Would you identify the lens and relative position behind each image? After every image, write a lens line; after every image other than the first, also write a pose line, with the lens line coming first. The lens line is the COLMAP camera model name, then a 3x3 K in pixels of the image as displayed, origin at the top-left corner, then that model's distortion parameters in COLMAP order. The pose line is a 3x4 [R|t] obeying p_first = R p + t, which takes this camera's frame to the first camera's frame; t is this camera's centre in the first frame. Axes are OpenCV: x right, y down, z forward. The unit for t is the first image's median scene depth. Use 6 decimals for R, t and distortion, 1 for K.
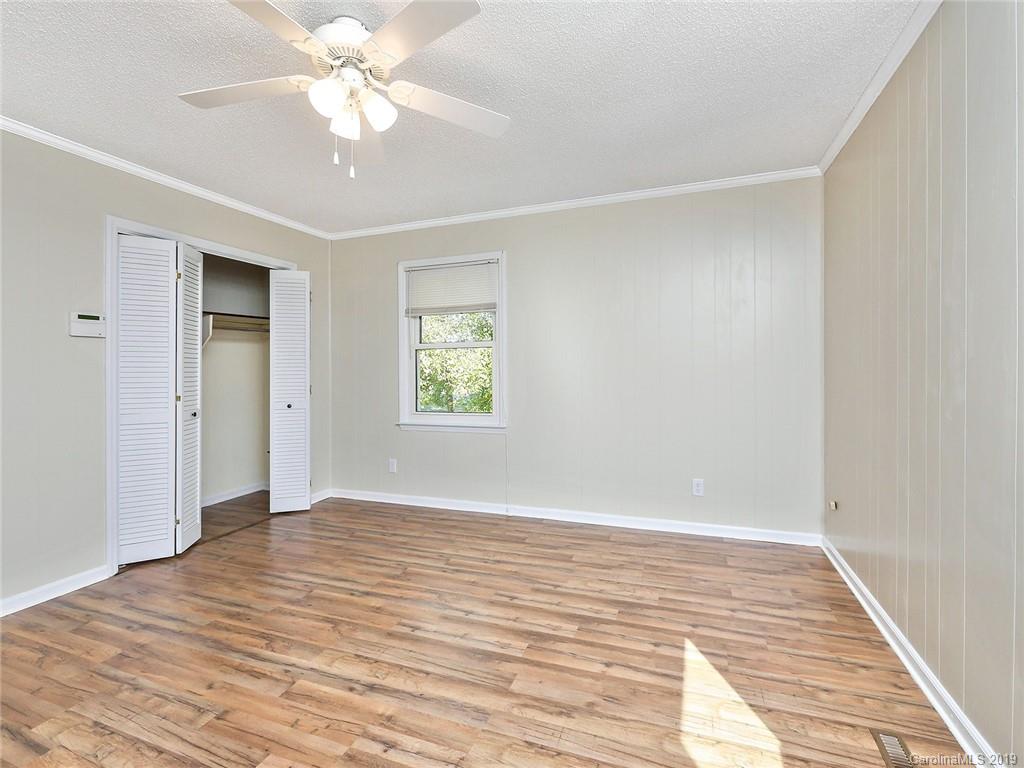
lens RADIAL K [[435.3, 0, 512.5], [0, 435.3, 380.8], [0, 0, 1]] dist [-0.007743, 0.000809]
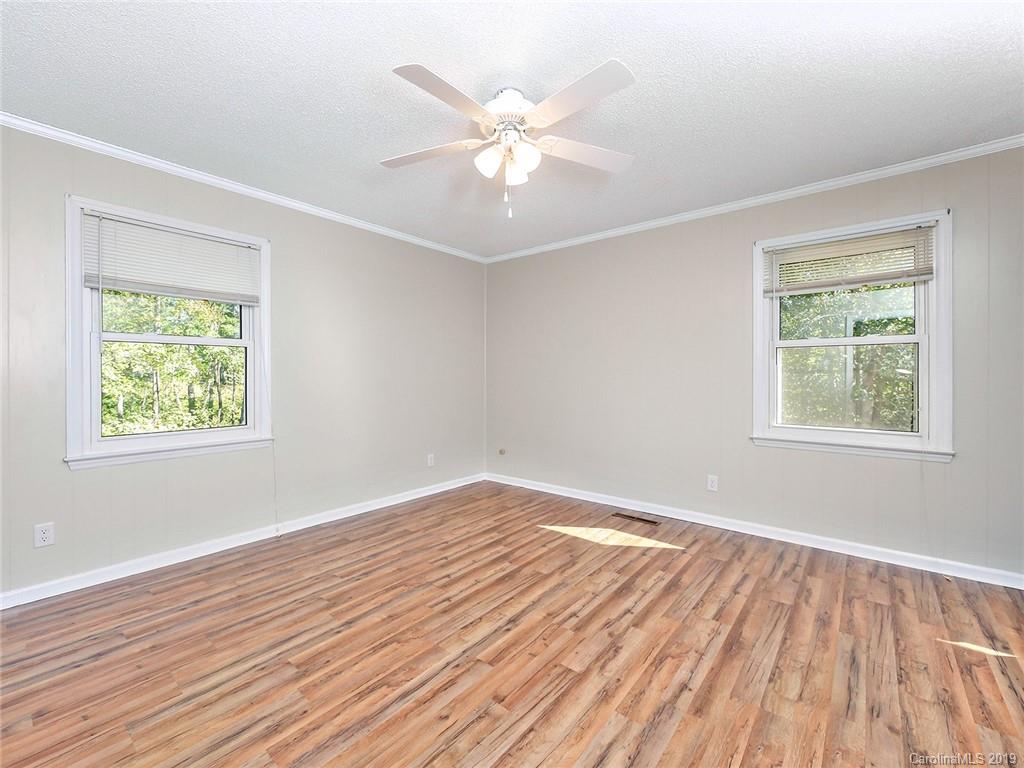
lens RADIAL K [[435.3, 0, 494.7], [0, 435.3, 379.6], [0, 0, 1]] dist [-0.007743, 0.000809]
pose [[0.371097, 0.002317, 0.928591, -1.161459], [0.018706, 0.999775, -0.009971, 0.008699], [-0.928405, 0.021070, 0.370971, 0.425313]]
